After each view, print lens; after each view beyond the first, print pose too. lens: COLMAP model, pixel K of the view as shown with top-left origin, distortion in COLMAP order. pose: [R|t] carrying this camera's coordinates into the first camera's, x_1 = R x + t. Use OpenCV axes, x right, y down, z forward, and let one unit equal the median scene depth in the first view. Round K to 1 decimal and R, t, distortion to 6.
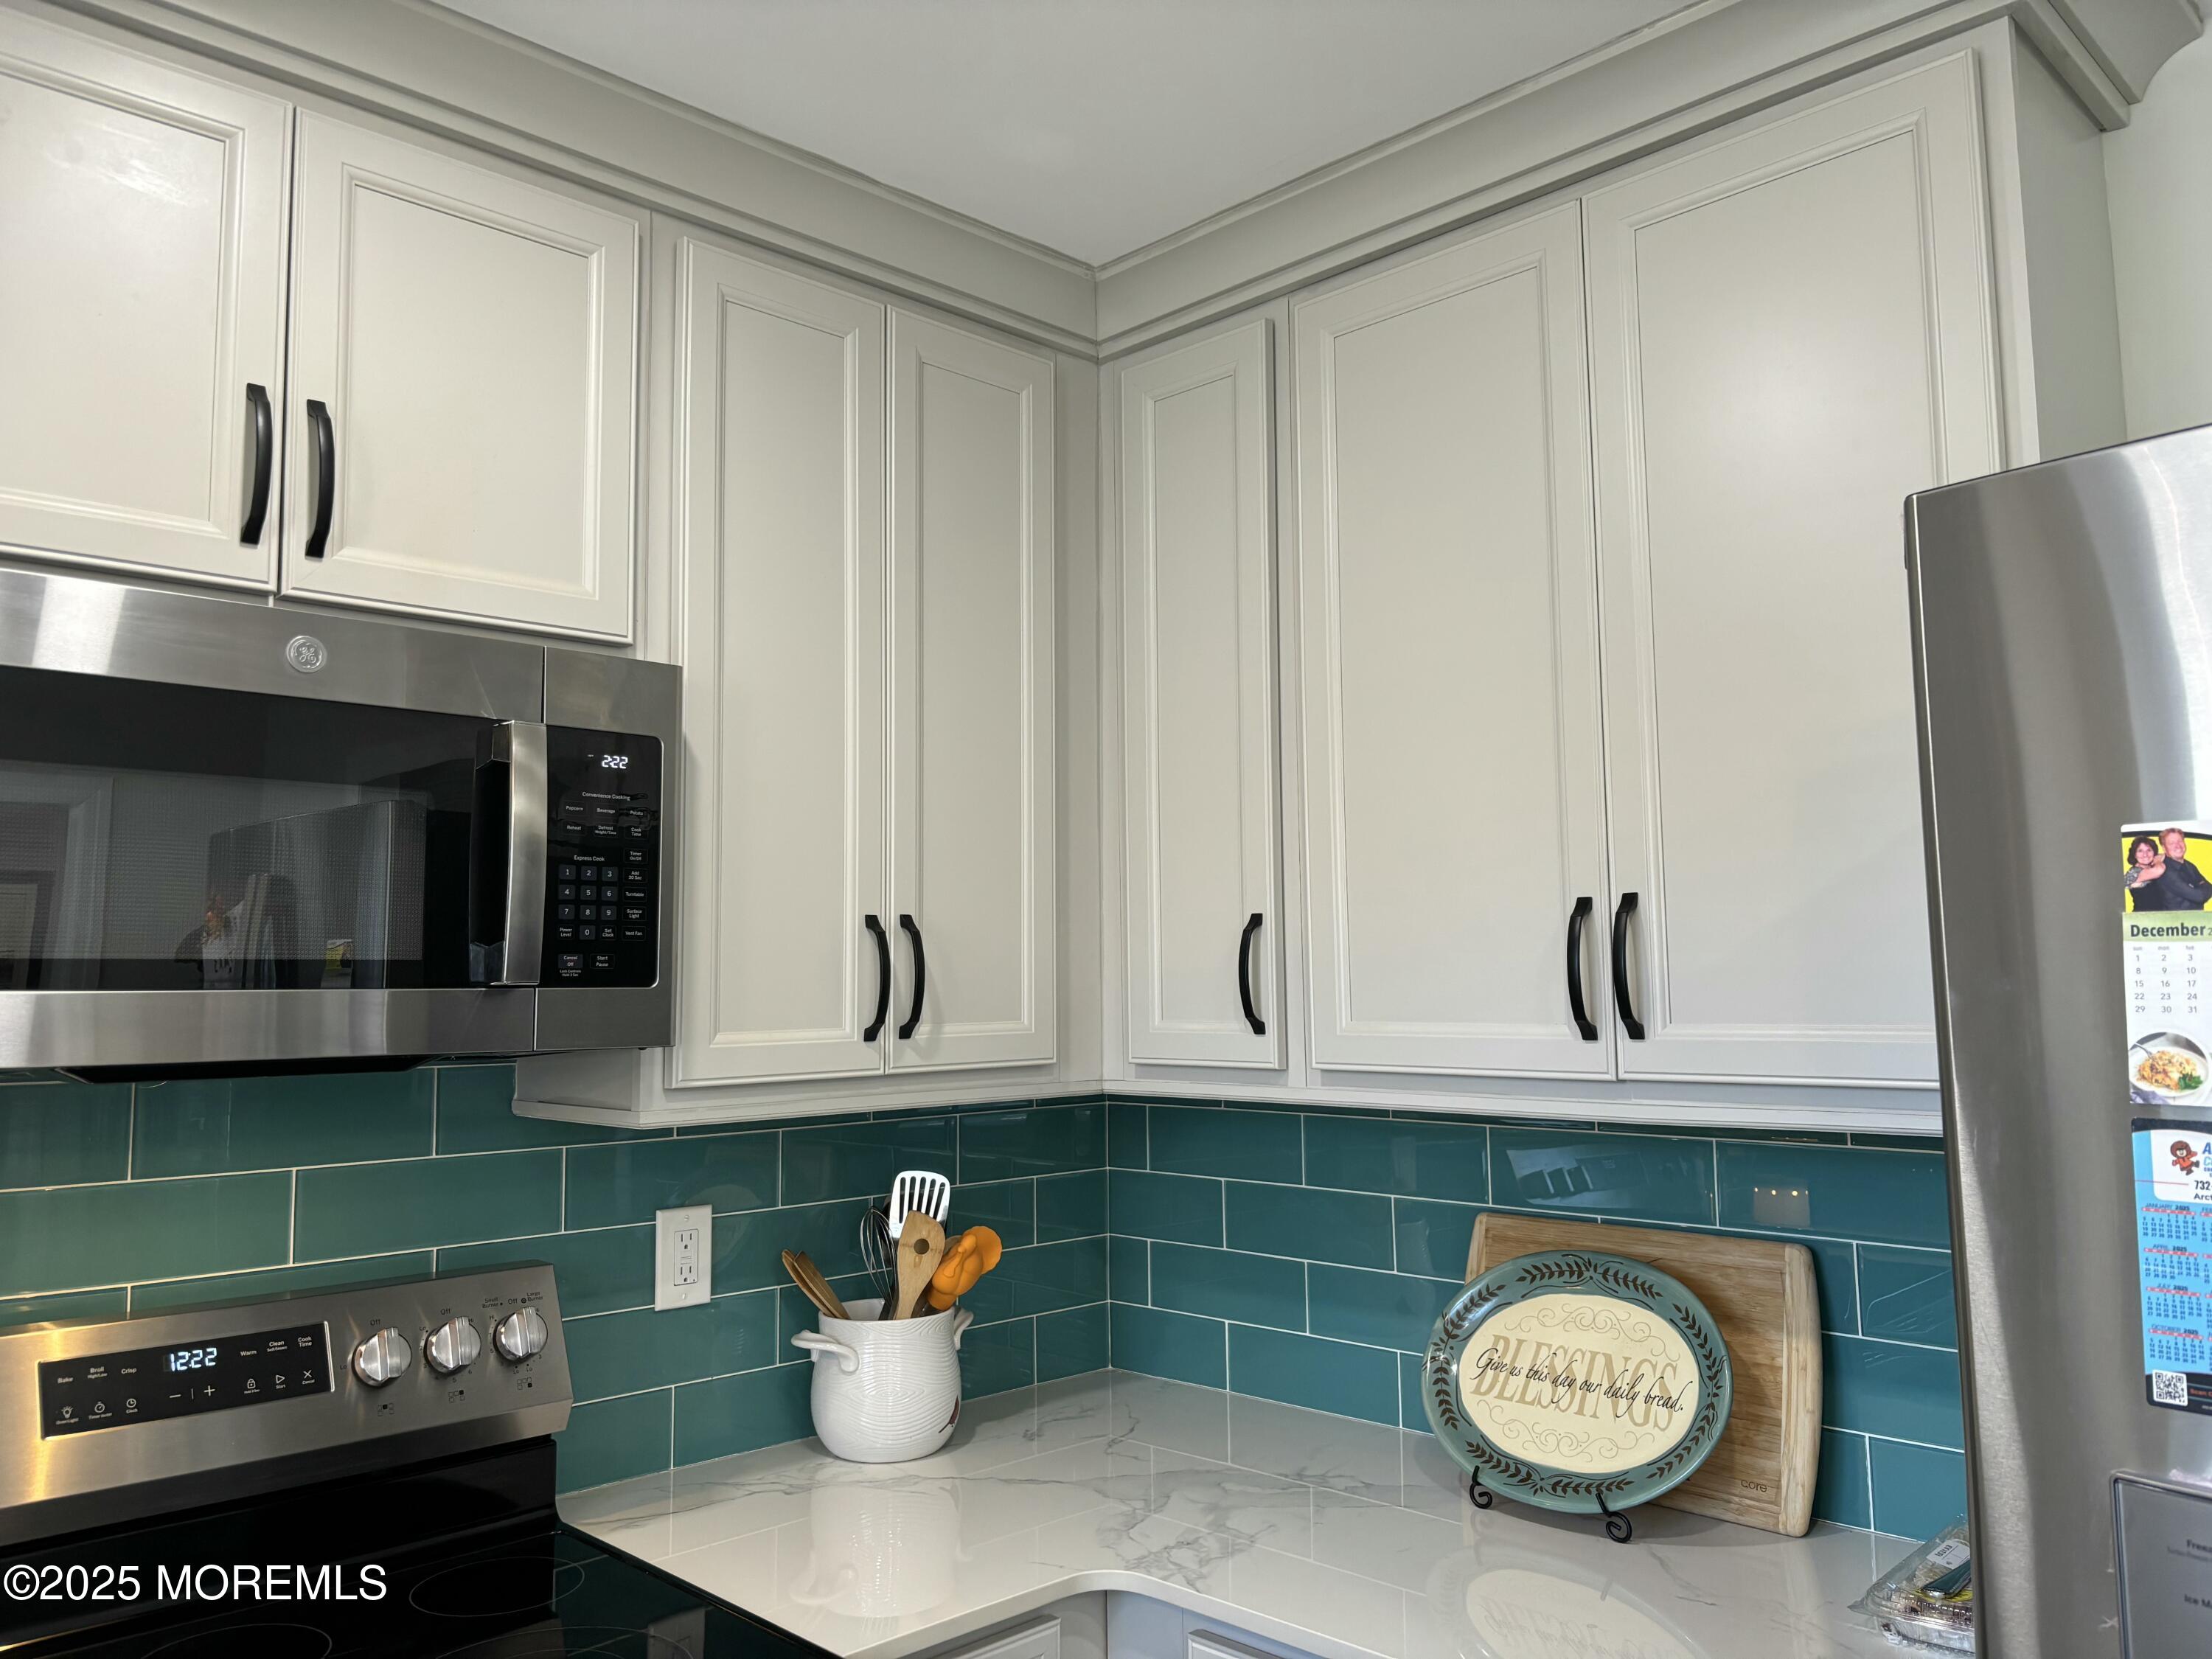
lens RADIAL K [[1677.9, 0, 1101.6], [0, 1677.9, 815.9], [0, 0, 1]] dist [0.050447, -0.064334]
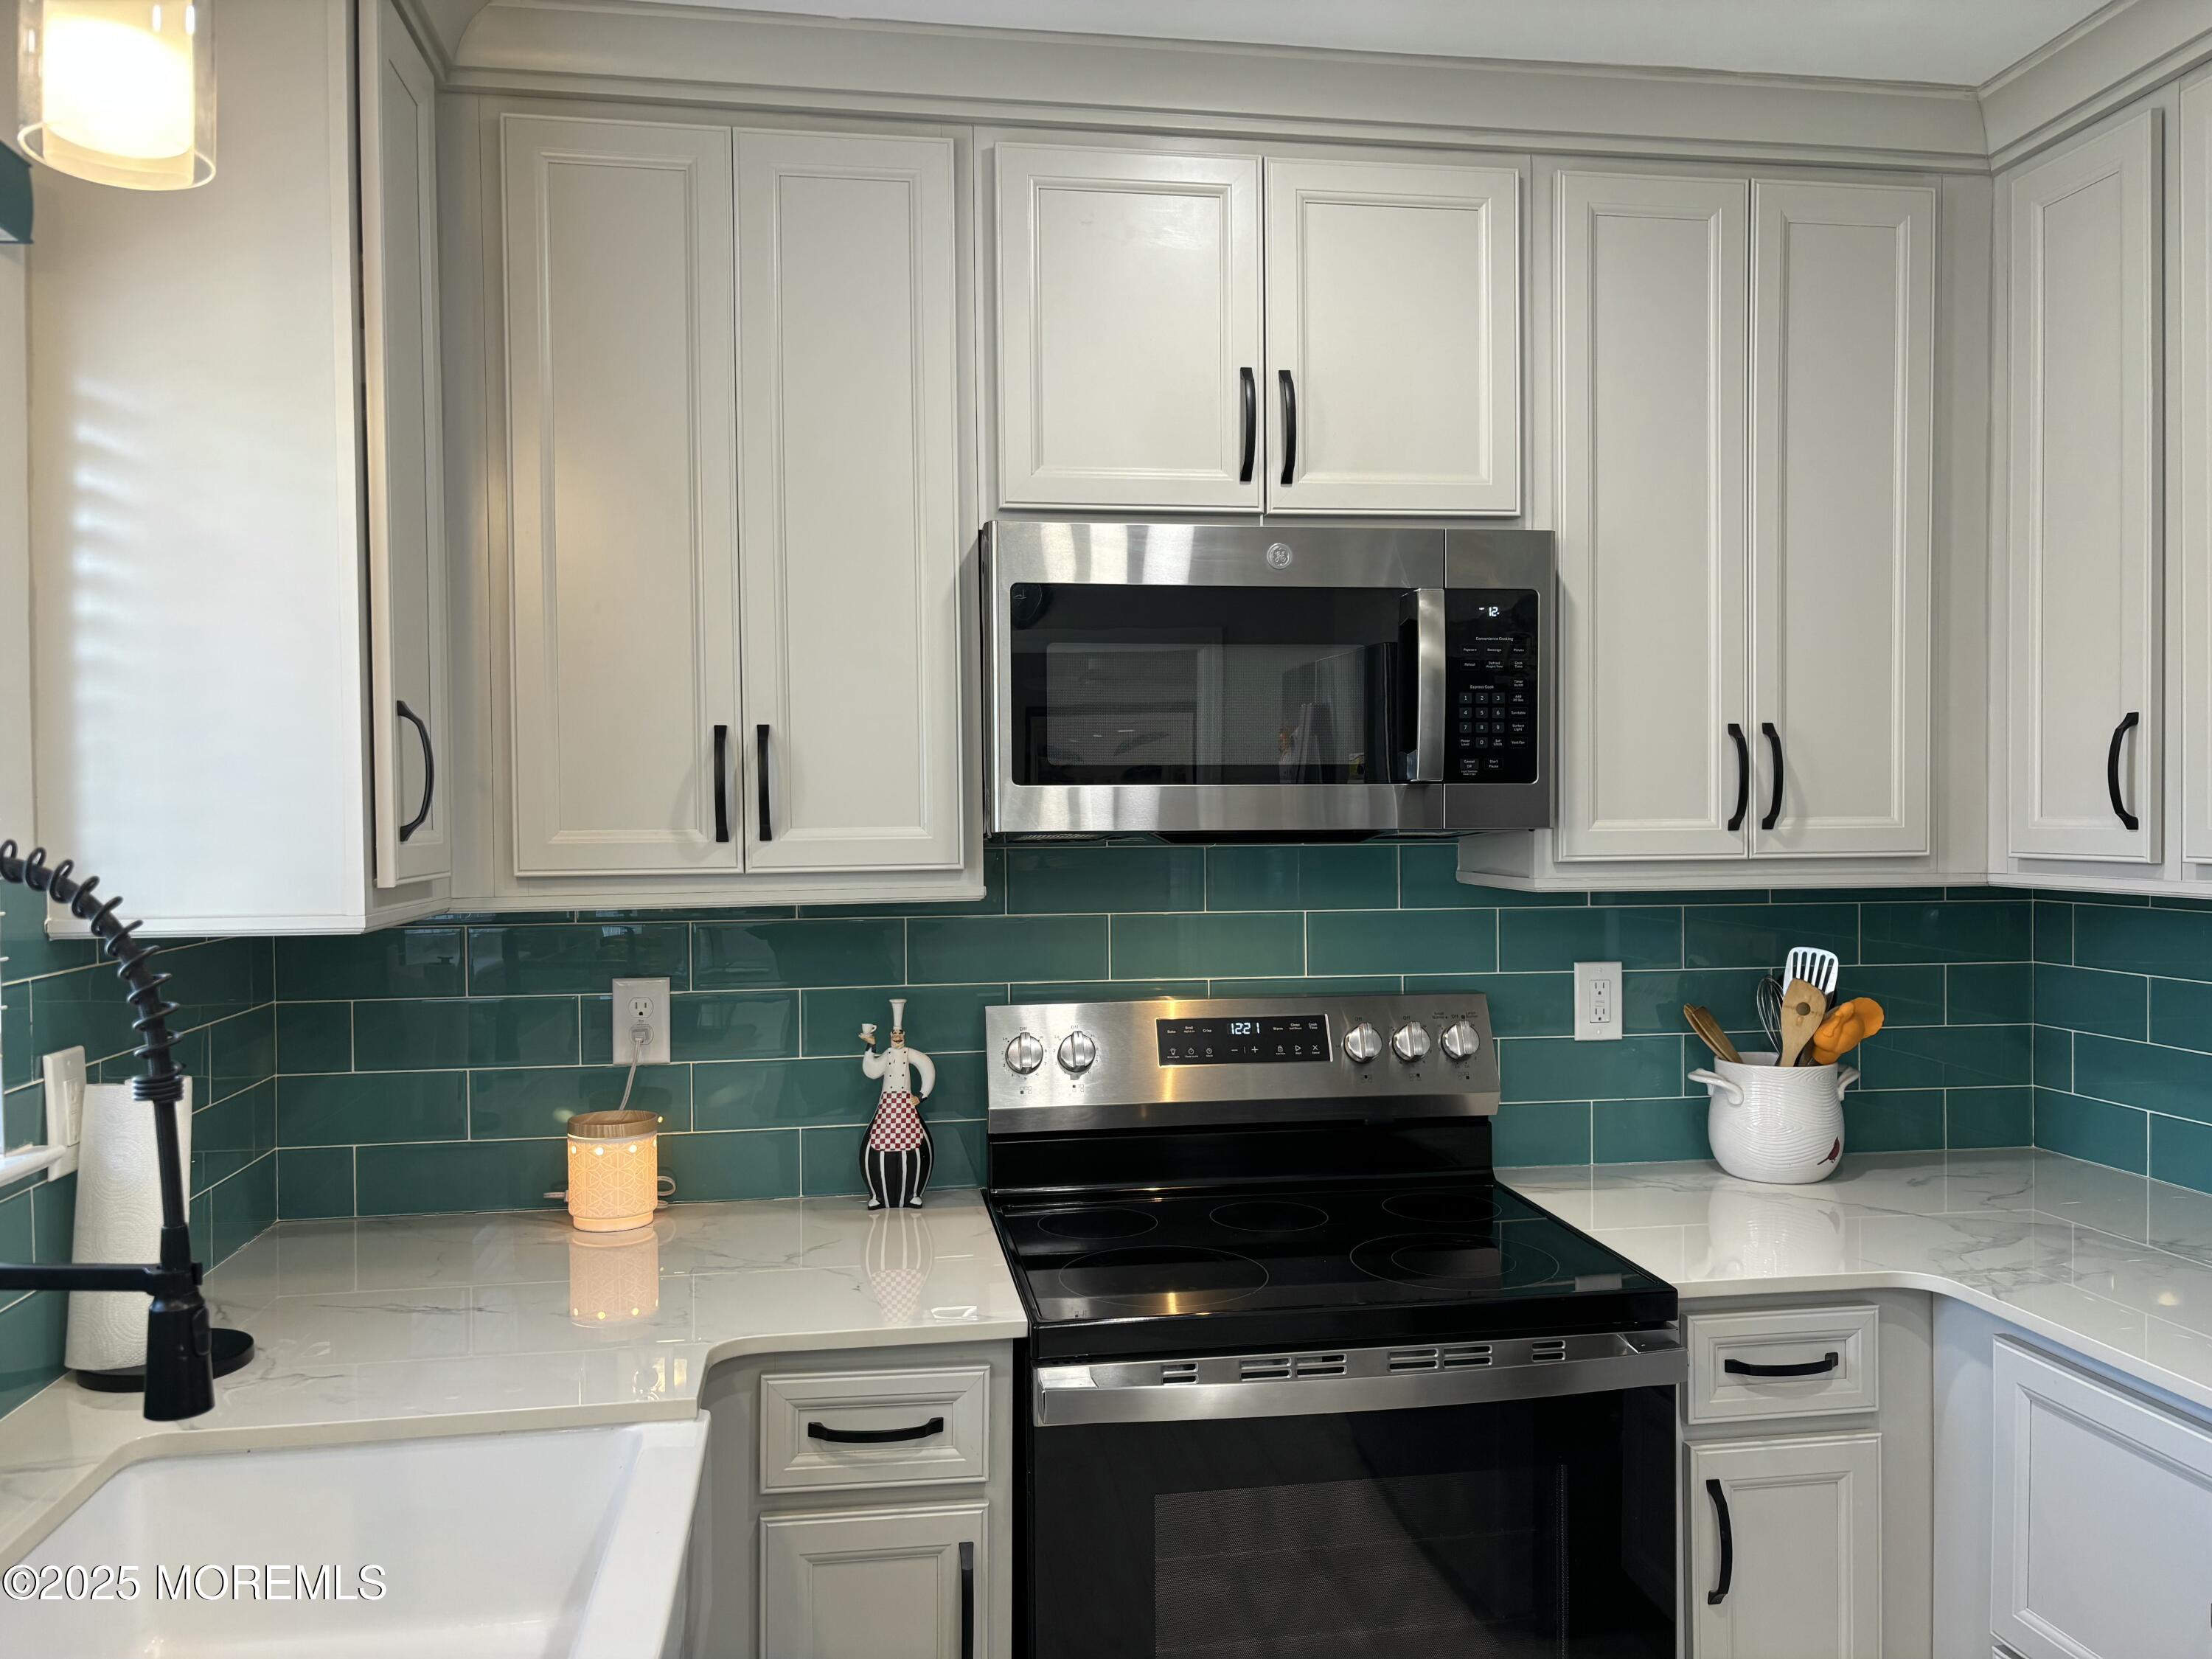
lens RADIAL K [[1677.9, 0, 1096.1], [0, 1677.9, 831.7], [0, 0, 1]] dist [0.050447, -0.064334]
pose [[0.810551, 0.015780, -0.585455, 0.201448], [0.056627, 0.992842, 0.105160, -0.016147], [0.582924, -0.118390, 0.803855, -0.227661]]
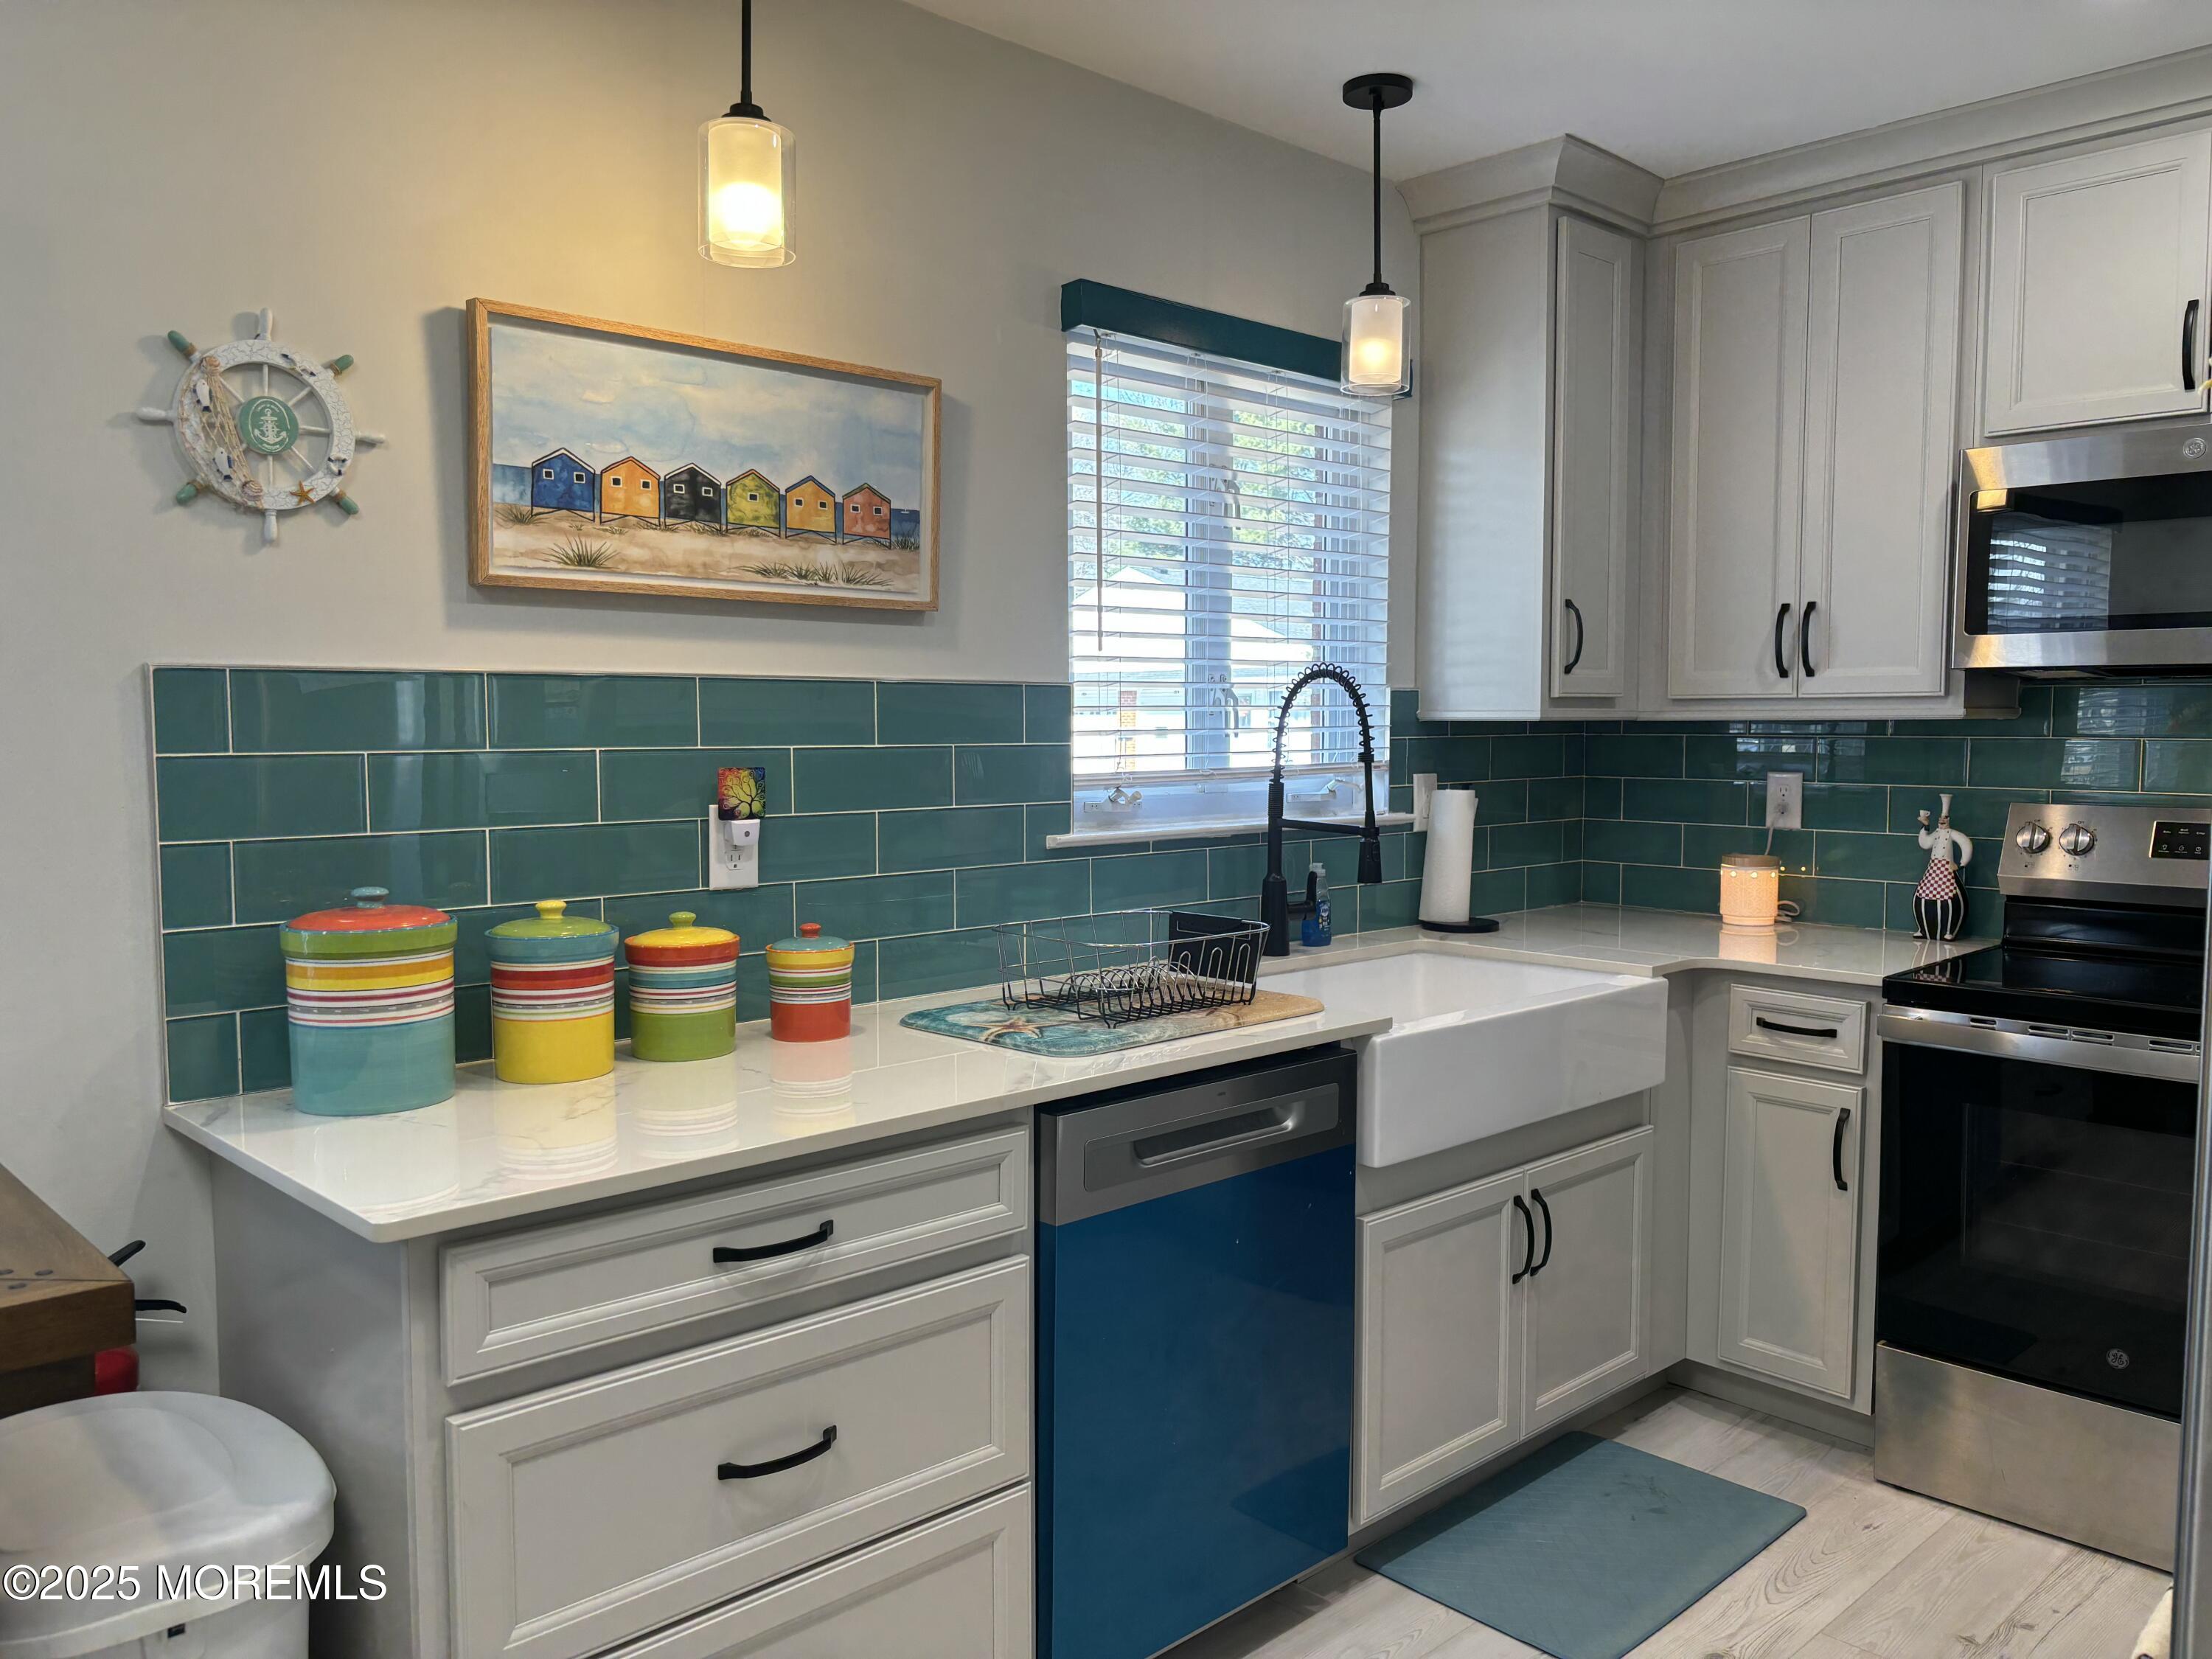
lens RADIAL K [[1677.9, 0, 1107.1], [0, 1677.9, 826.9], [0, 0, 1]] dist [0.050447, -0.064334]
pose [[-0.018243, 0.079296, -0.996684, 1.164308], [0.101377, 0.991859, 0.077056, 0.042125], [0.994681, -0.099636, -0.026134, -0.148425]]
